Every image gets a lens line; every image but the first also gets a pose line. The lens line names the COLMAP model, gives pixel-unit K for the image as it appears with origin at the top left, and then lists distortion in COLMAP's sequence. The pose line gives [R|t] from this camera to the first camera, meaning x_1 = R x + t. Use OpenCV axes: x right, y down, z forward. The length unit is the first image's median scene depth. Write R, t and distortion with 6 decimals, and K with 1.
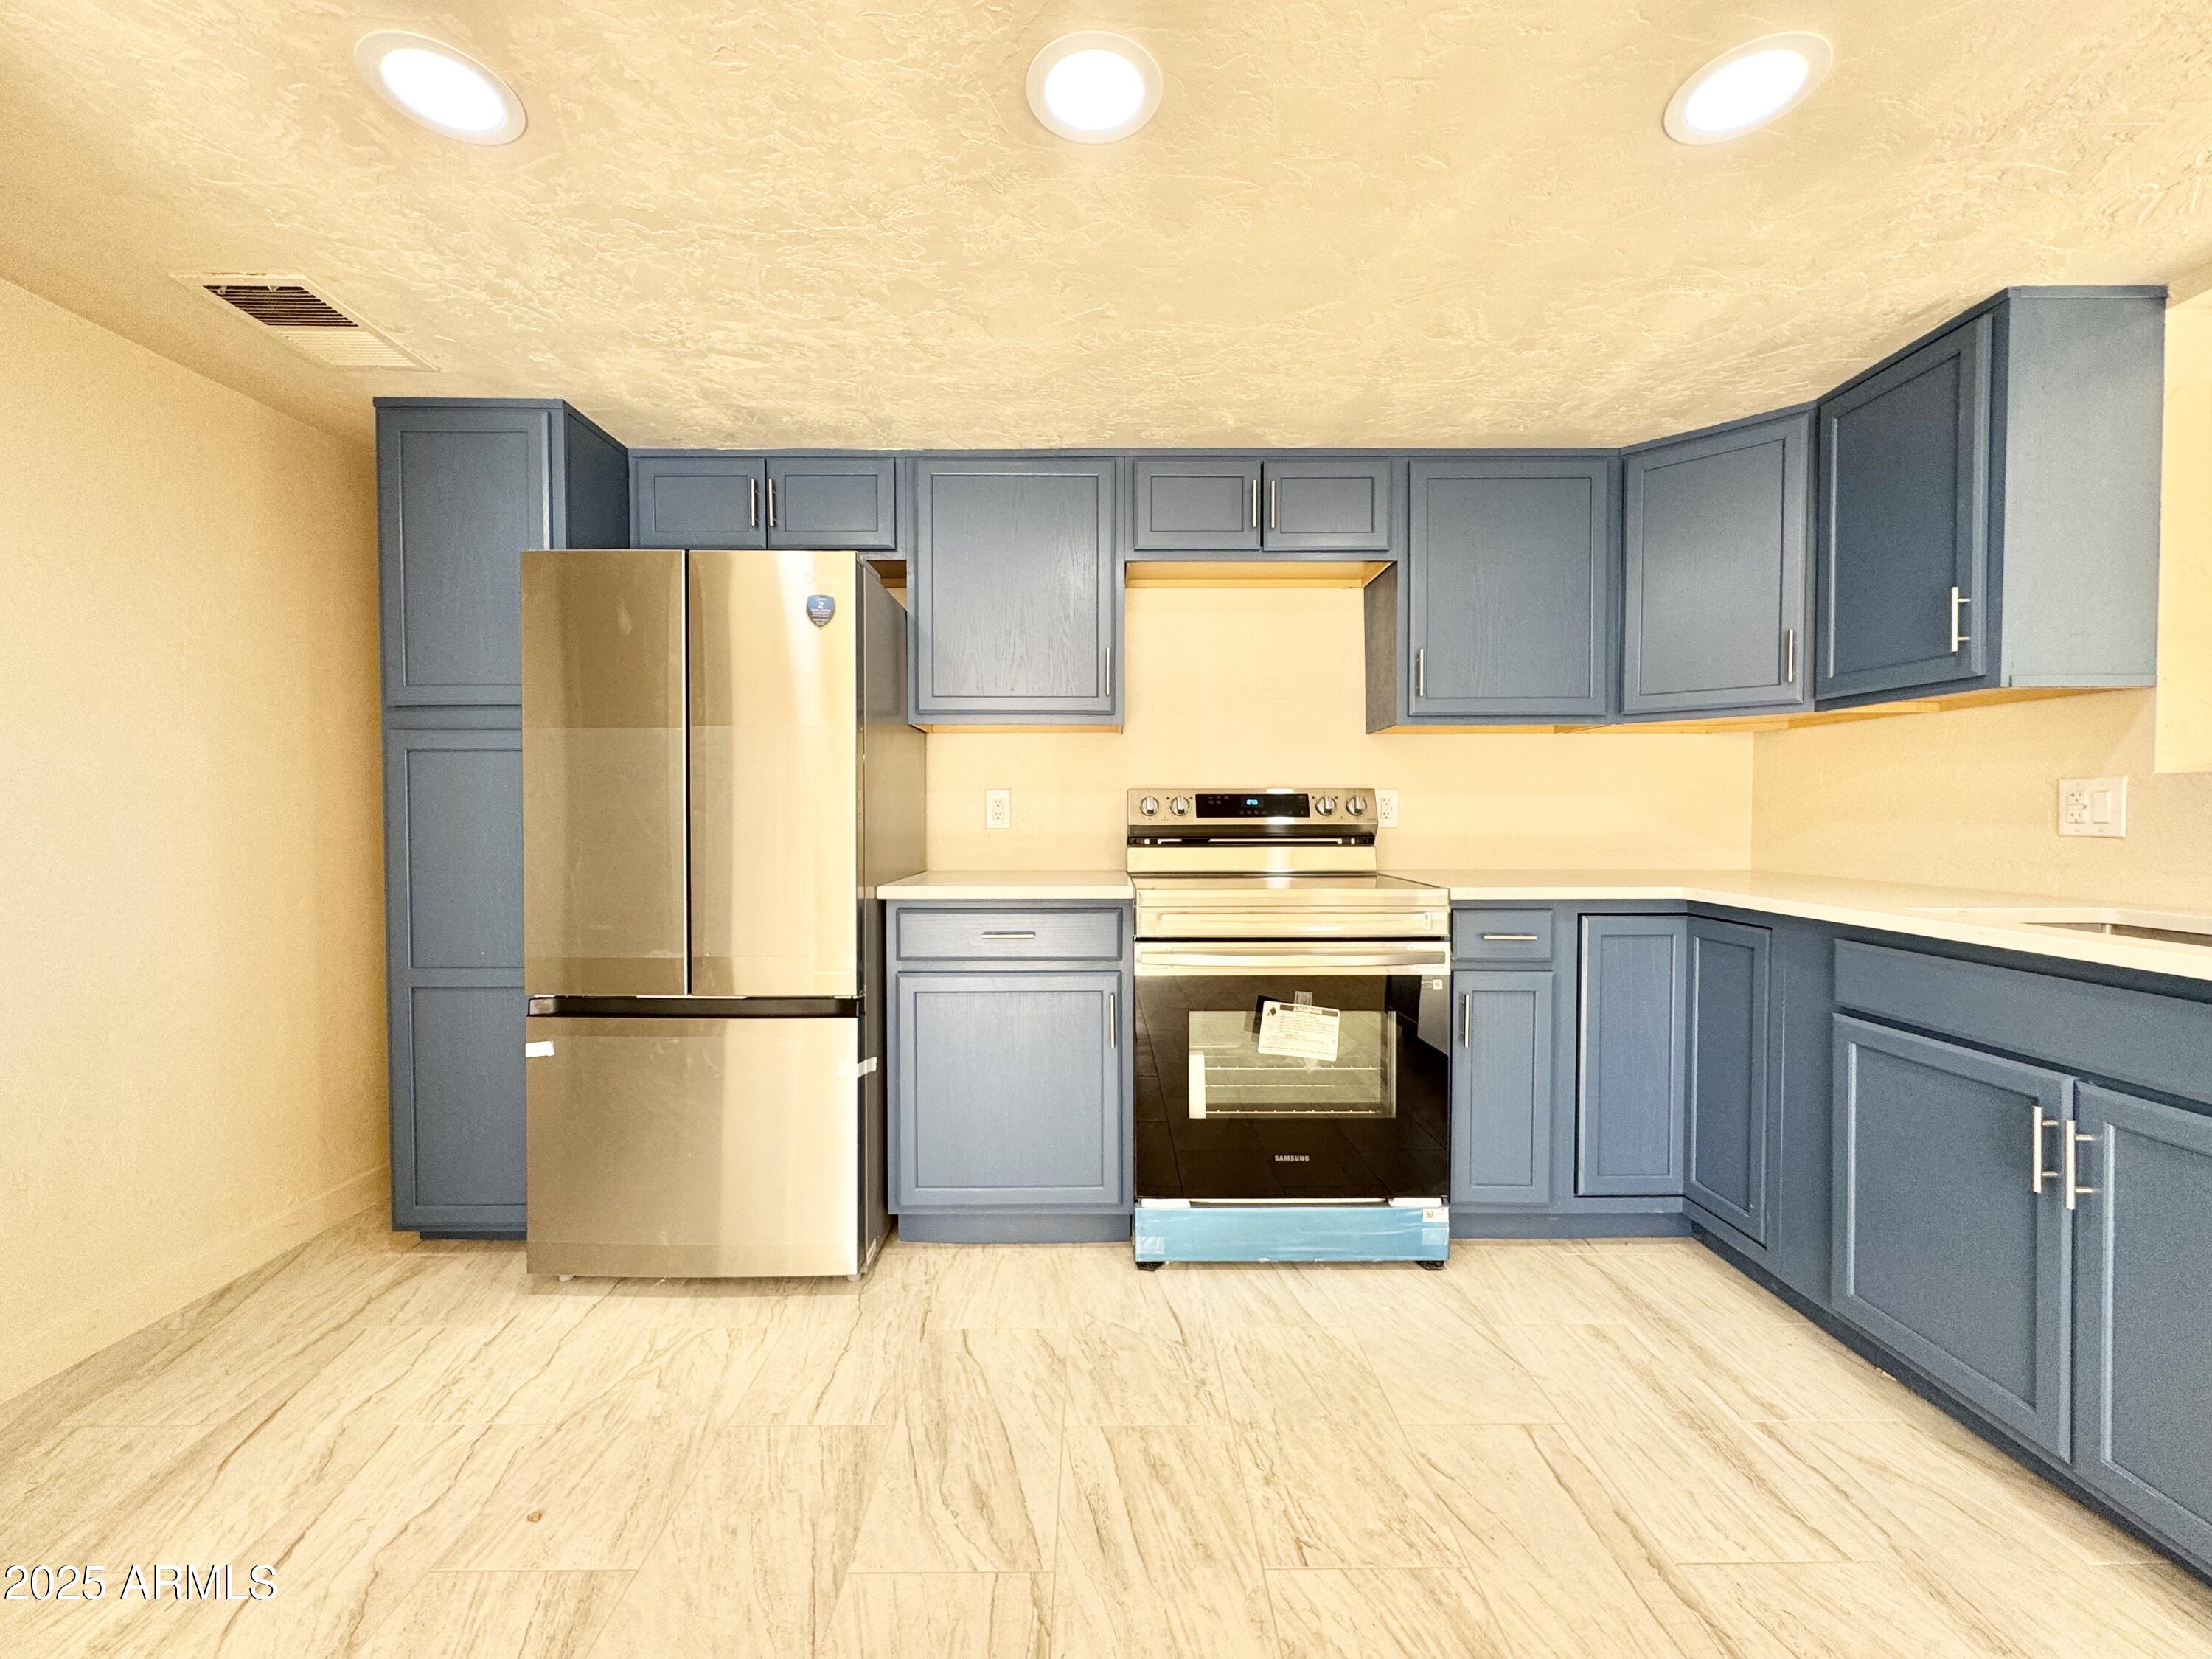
lens RADIAL K [[882.0, 0, 1104.4], [0, 882.0, 828.1], [0, 0, 1]] dist [0.000109, 0.000592]
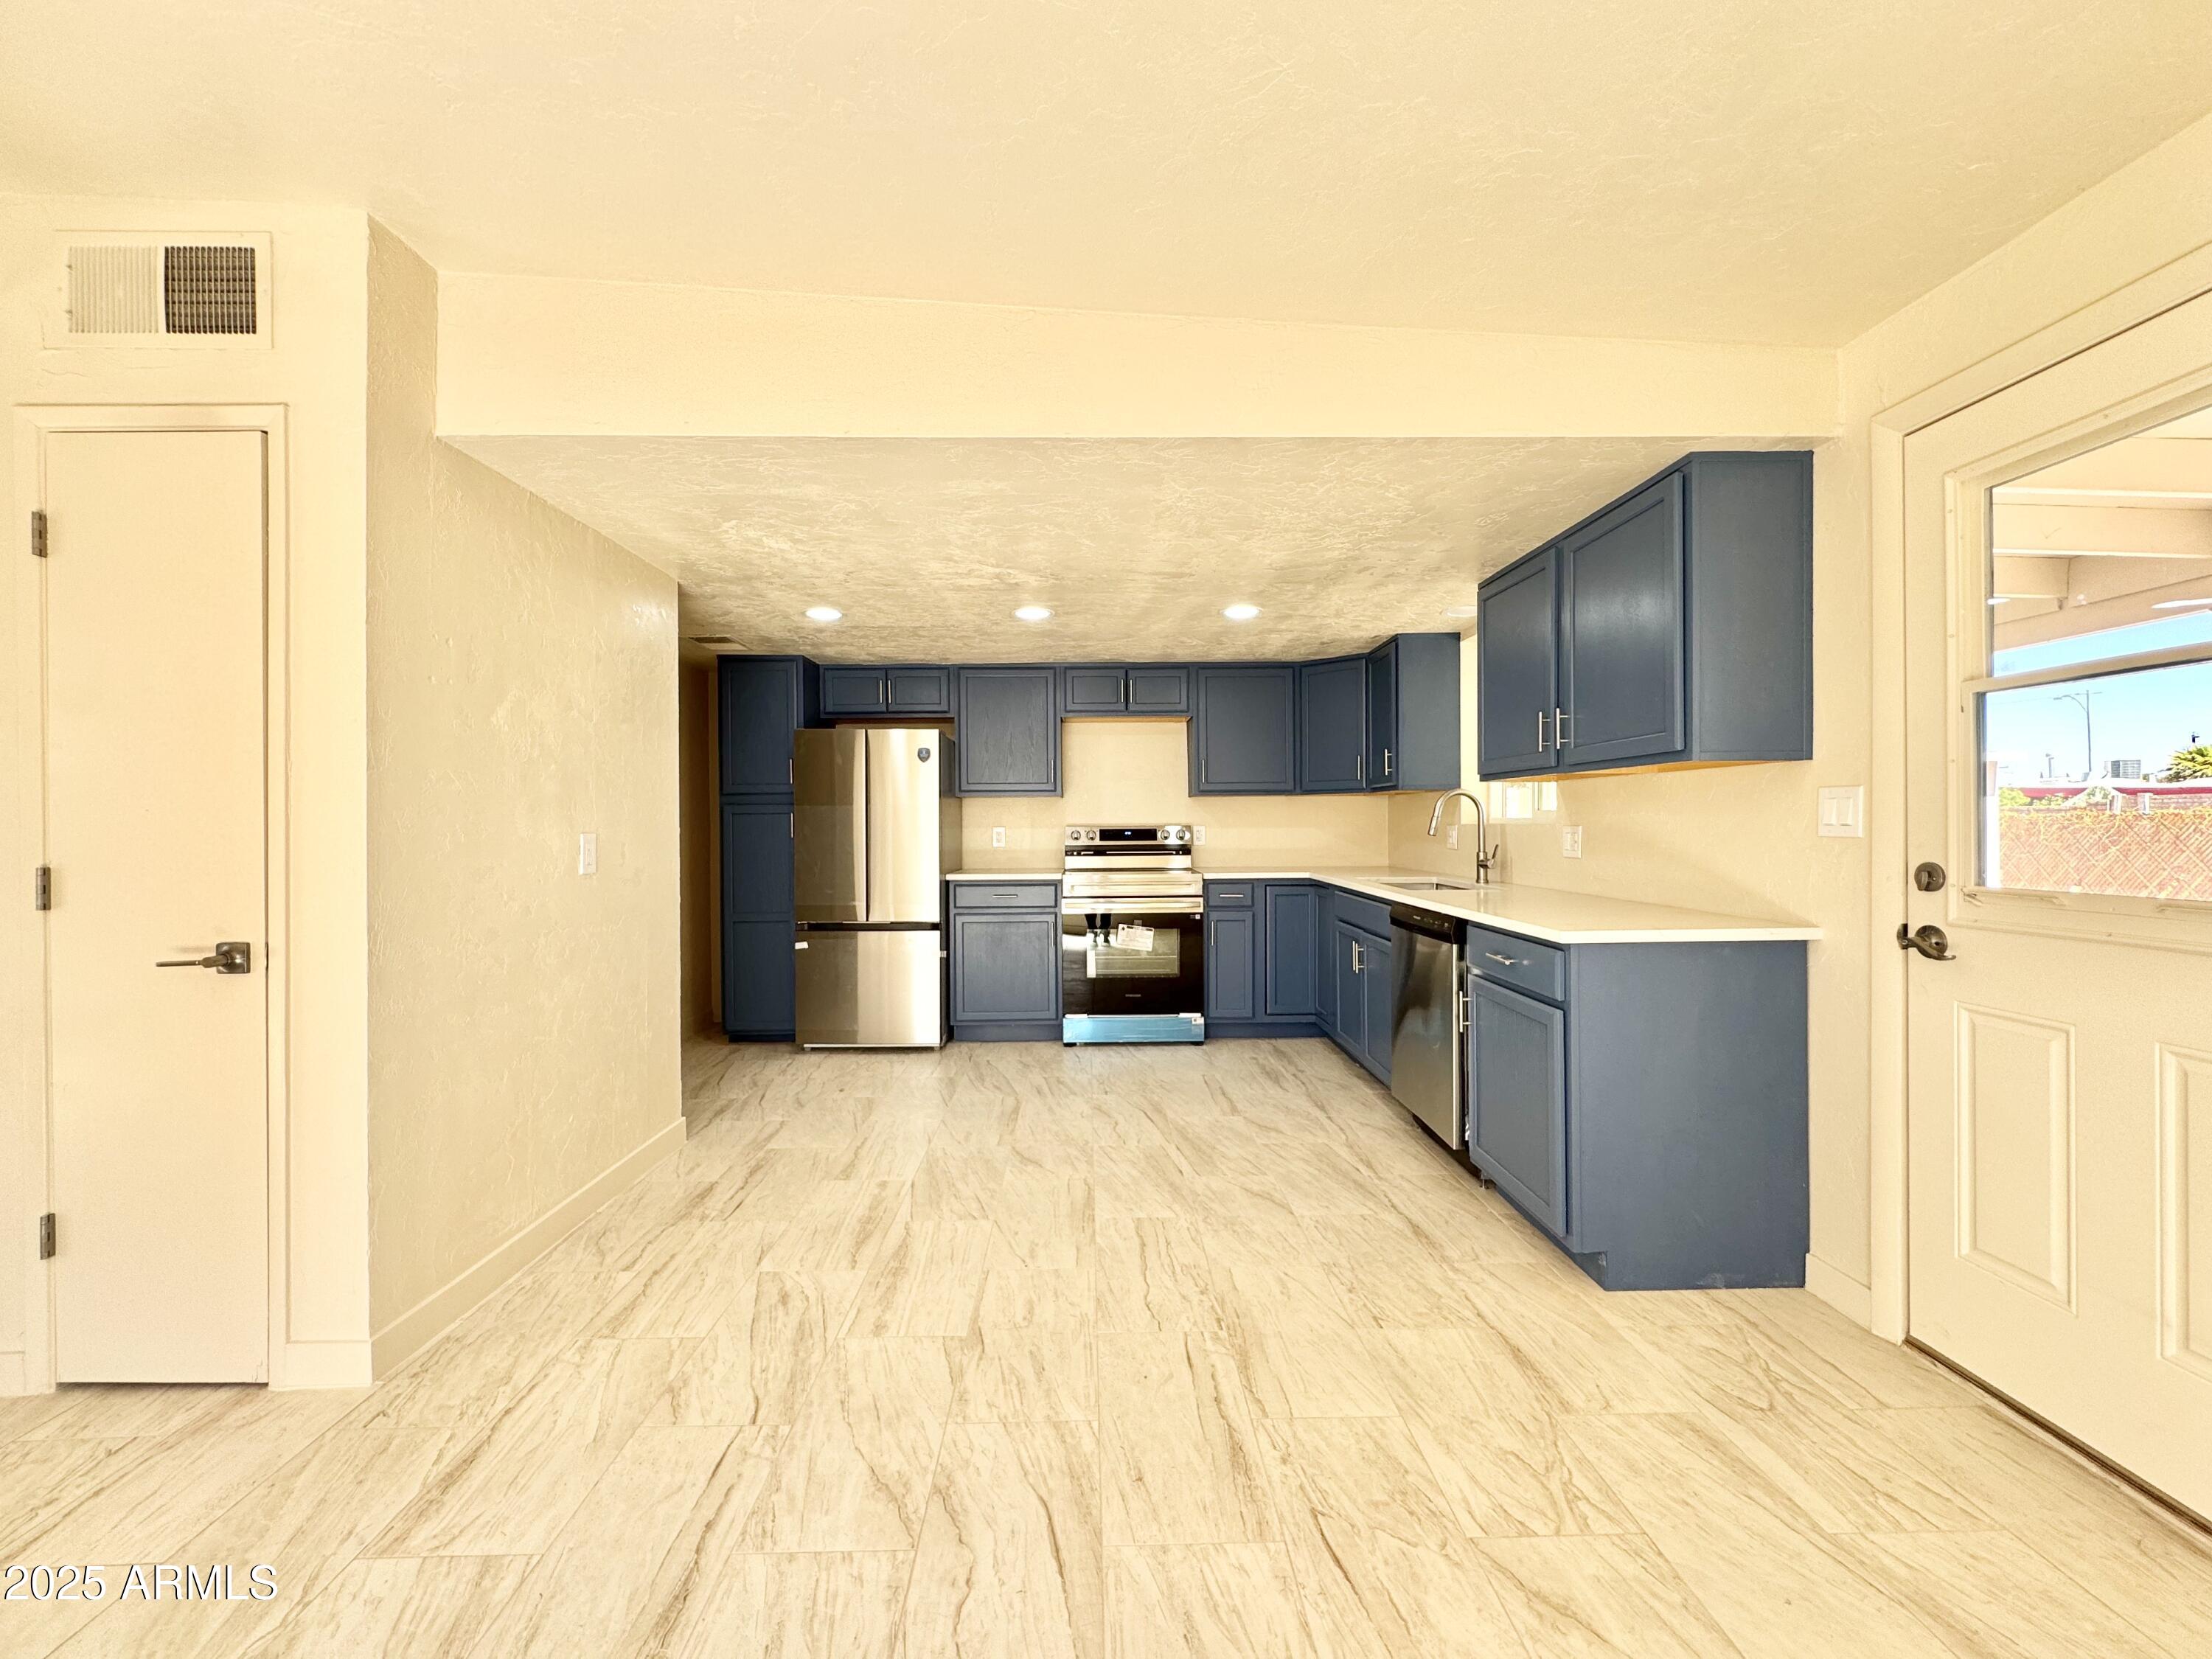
lens RADIAL K [[882.0, 0, 1102.6], [0, 882.0, 826.2], [0, 0, 1]] dist [0.000109, 0.000592]
pose [[0.999952, -0.005795, 0.007912, 0.117607], [0.005914, 0.999870, -0.015025, -0.019095], [-0.007824, 0.015071, 0.999856, -1.201929]]
